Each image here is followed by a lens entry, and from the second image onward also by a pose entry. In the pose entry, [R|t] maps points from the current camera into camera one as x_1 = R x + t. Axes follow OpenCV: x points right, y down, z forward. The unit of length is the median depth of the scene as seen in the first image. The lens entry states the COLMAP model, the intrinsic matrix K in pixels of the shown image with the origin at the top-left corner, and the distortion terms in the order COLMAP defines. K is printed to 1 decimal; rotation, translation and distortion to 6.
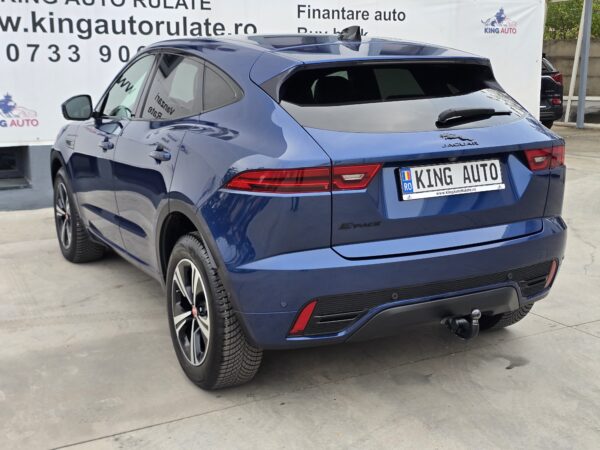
lens RADIAL K [[810.4, 0, 304.9], [0, 810.4, 226.4], [0, 0, 1]] dist [0.065632, 0.000000]
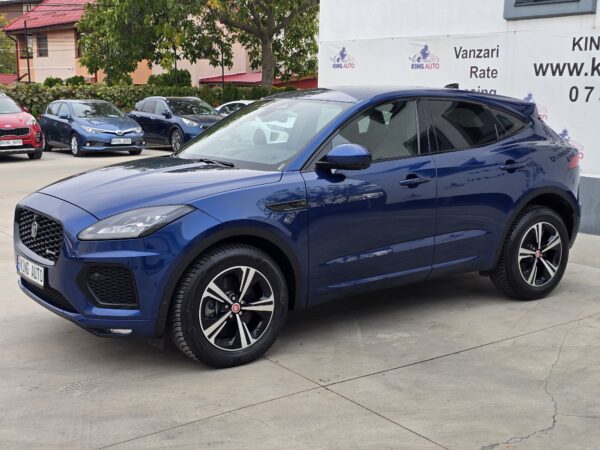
lens RADIAL K [[810.4, 0, 303.8], [0, 810.4, 225.3], [0, 0, 1]] dist [0.065632, 0.000000]
pose [[0.126859, 0.176663, -0.976062, 0.737501], [-0.210078, 0.966475, 0.147624, -0.120588], [0.969419, 0.186322, 0.159719, 0.470745]]
